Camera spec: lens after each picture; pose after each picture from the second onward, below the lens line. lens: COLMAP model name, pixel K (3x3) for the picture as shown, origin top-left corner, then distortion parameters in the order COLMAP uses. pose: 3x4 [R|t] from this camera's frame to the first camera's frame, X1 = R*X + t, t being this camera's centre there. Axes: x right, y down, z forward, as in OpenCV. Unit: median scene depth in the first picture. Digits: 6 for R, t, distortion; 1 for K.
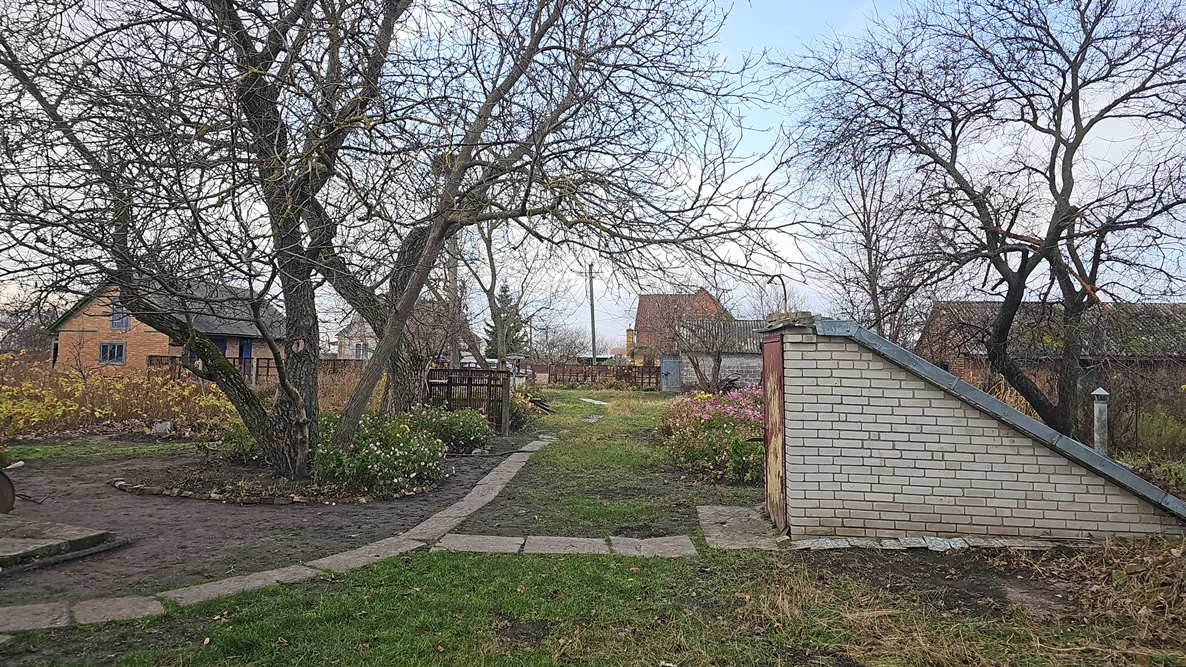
lens RADIAL K [[750.4, 0, 588.3], [0, 750.4, 323.8], [0, 0, 1]] dist [0.089569, -0.093085]
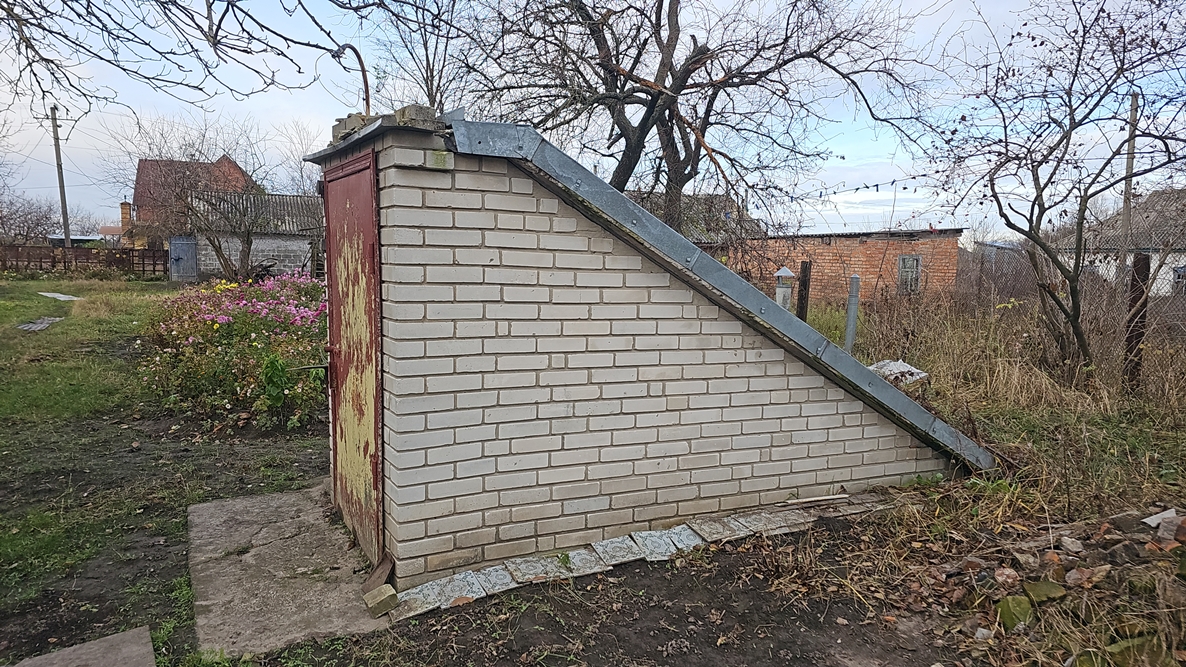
lens RADIAL K [[750.4, 0, 588.3], [0, 750.4, 323.8], [0, 0, 1]] dist [0.089569, -0.093085]
pose [[0.832891, -0.044943, 0.551609, 0.092720], [-0.037092, 0.989923, 0.136661, 0.042334], [-0.552193, -0.134284, 0.822831, 0.465755]]
